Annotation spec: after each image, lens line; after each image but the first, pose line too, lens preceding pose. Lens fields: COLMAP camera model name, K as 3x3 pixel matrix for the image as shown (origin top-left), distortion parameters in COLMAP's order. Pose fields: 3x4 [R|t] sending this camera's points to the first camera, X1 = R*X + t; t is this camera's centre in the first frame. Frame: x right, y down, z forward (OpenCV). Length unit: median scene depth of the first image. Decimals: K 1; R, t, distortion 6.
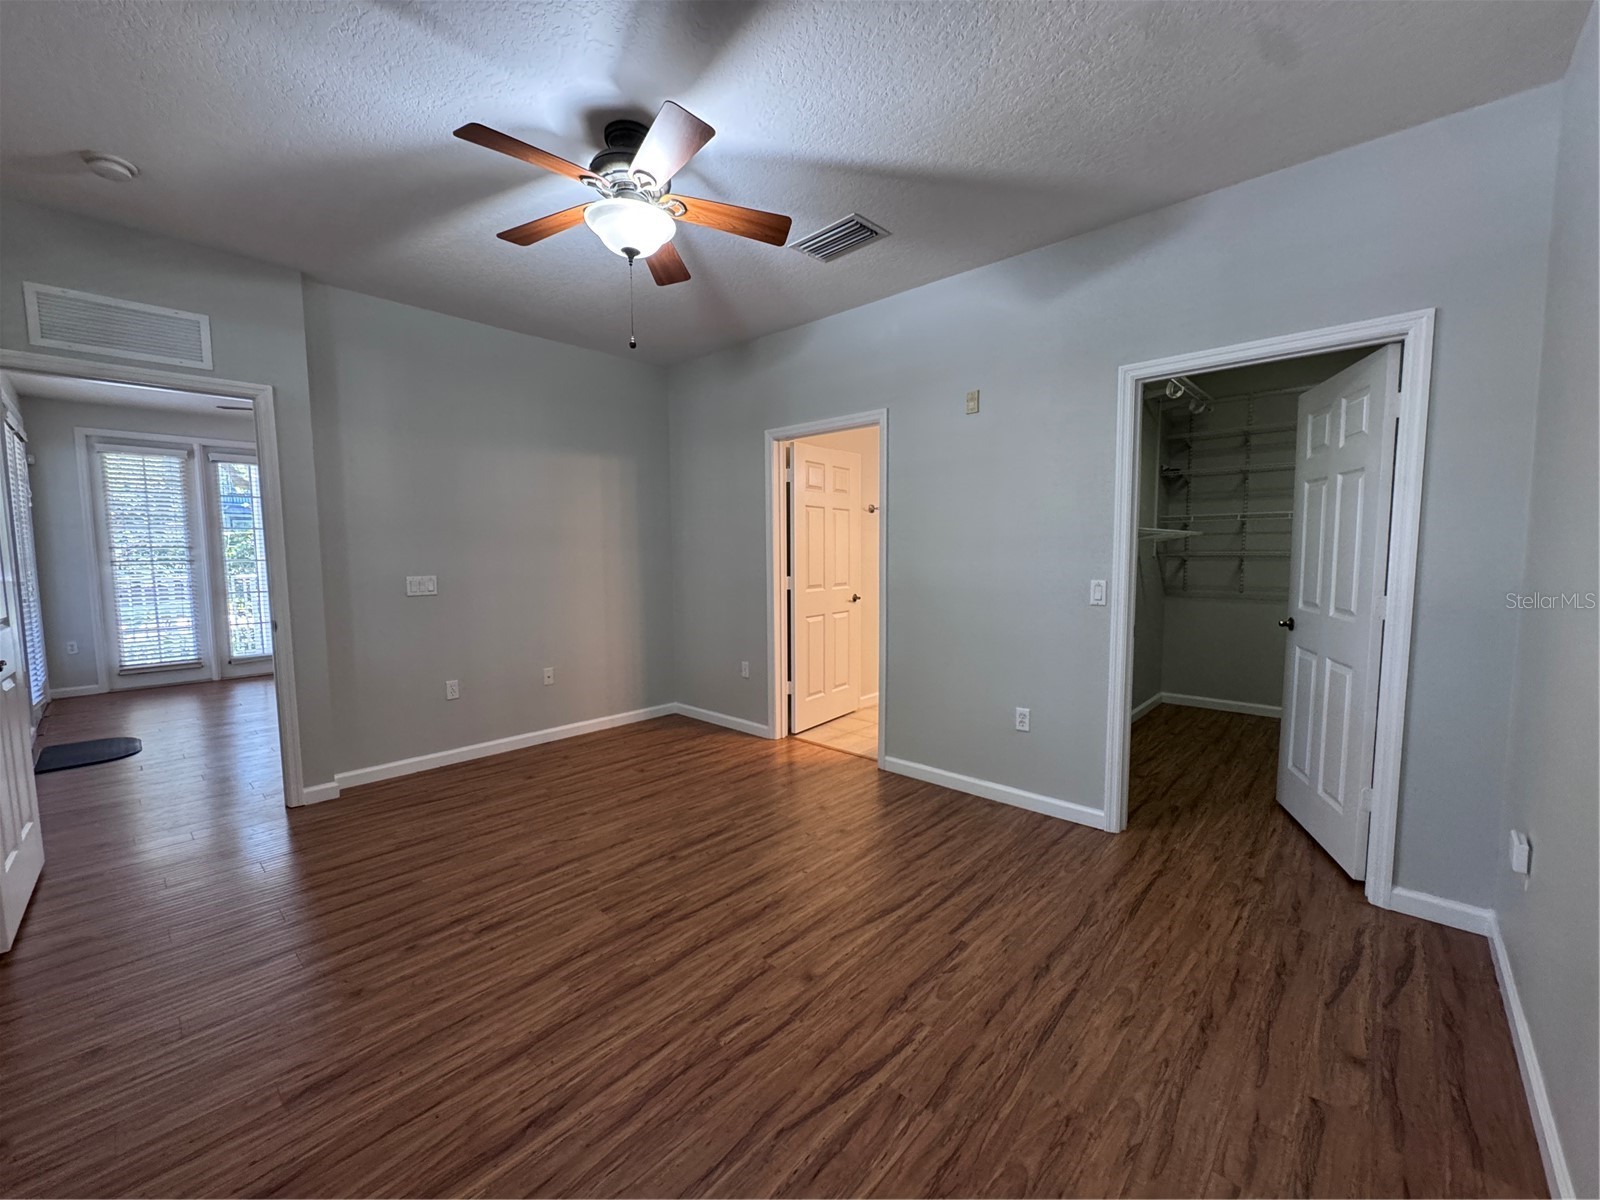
lens RADIAL K [[637.0, 0, 795.8], [0, 637.0, 595.8], [0, 0, 1]] dist [-0.003521, 0.001093]
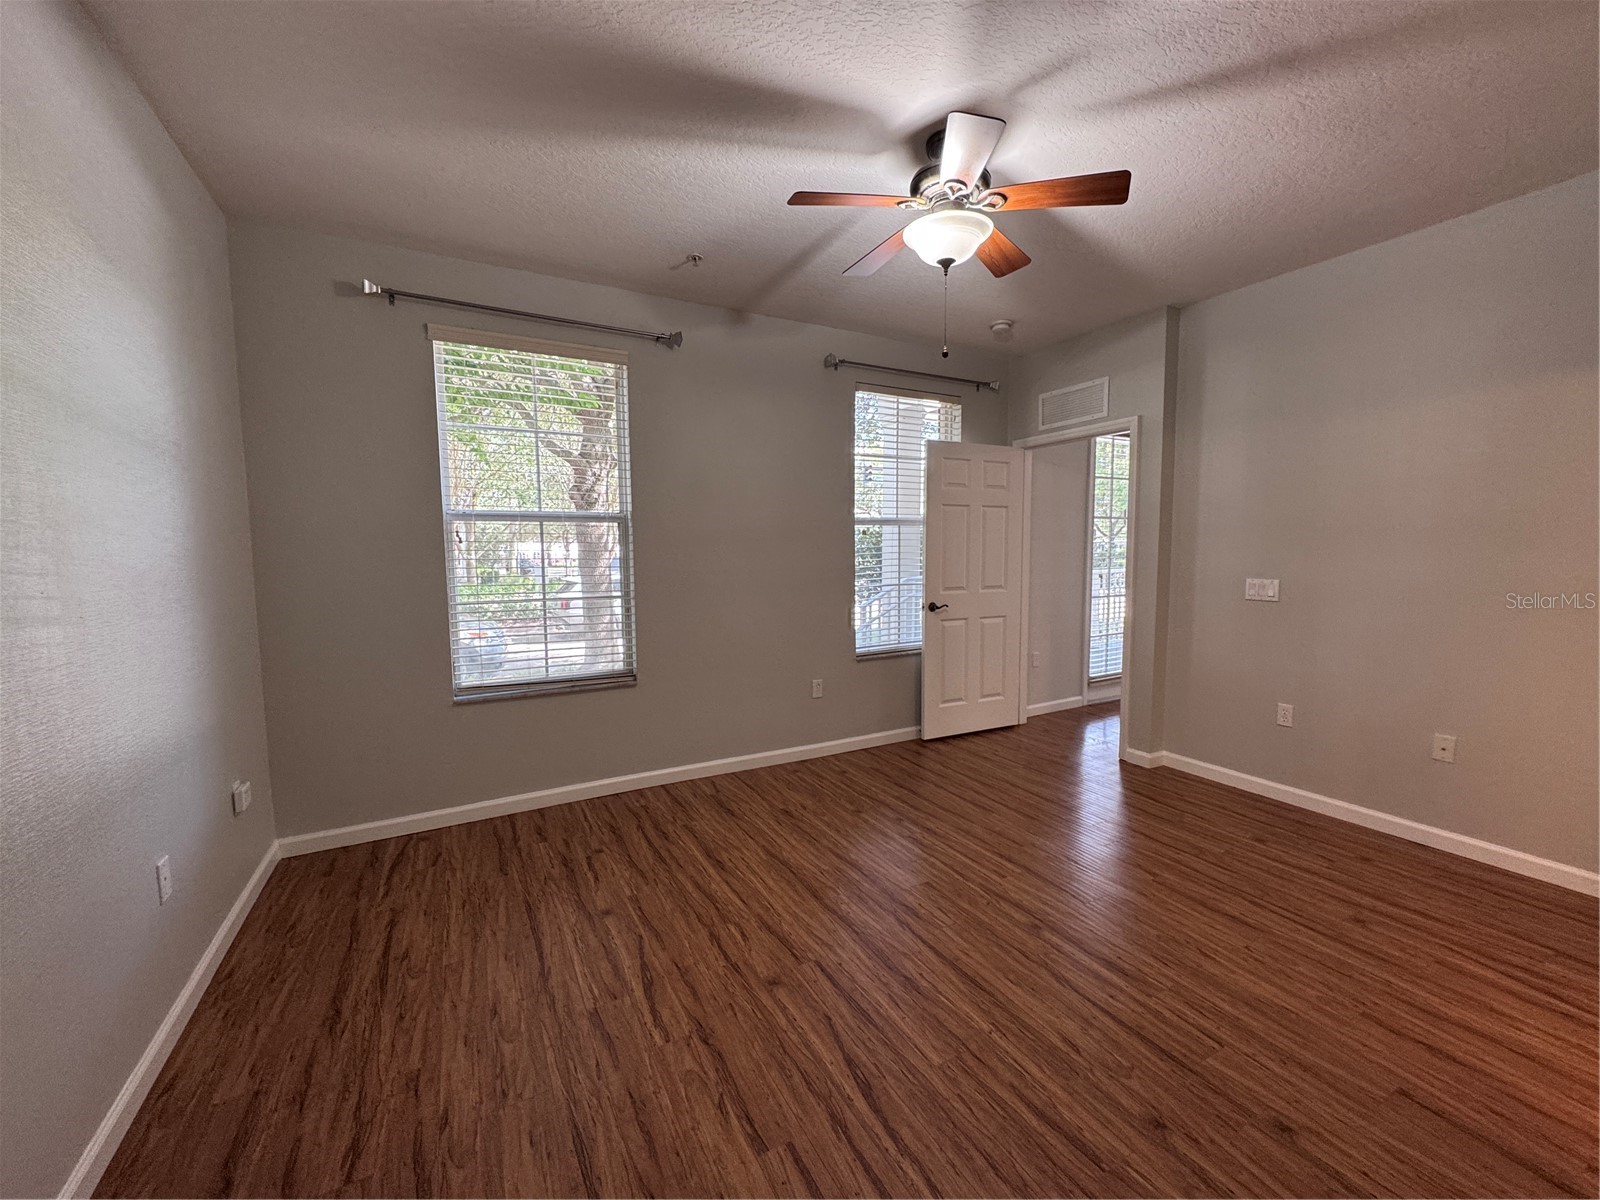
lens RADIAL K [[637.0, 0, 808.6], [0, 637.0, 601.5], [0, 0, 1]] dist [-0.003521, 0.001093]
pose [[-0.308735, 0.088051, -0.947064, 0.803092], [-0.057595, 0.992148, 0.111018, -0.107728], [0.949403, 0.088821, -0.301240, 1.146375]]
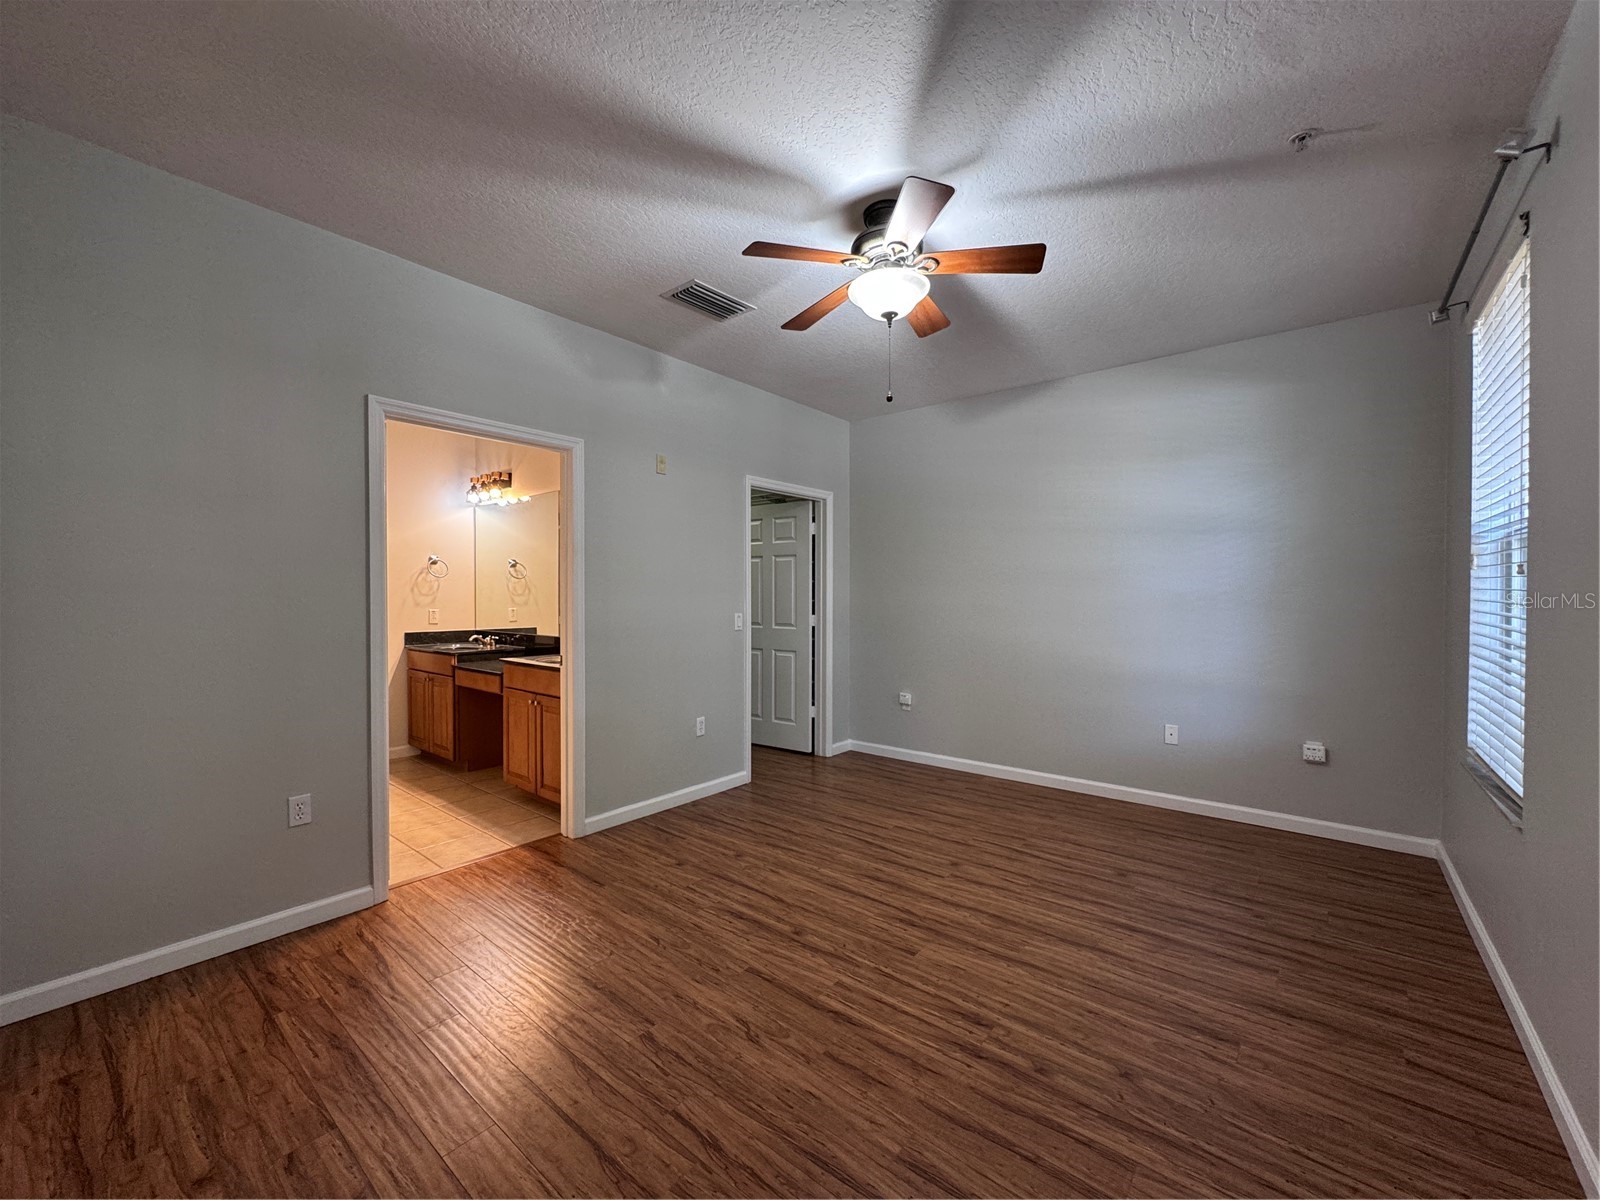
lens RADIAL K [[637.0, 0, 793.5], [0, 637.0, 600.6], [0, 0, 1]] dist [-0.003521, 0.001093]
pose [[-0.050255, -0.001284, 0.998736, -1.336461], [0.071215, 0.997449, 0.004866, -0.072506], [-0.996194, 0.071370, -0.050035, 1.252449]]
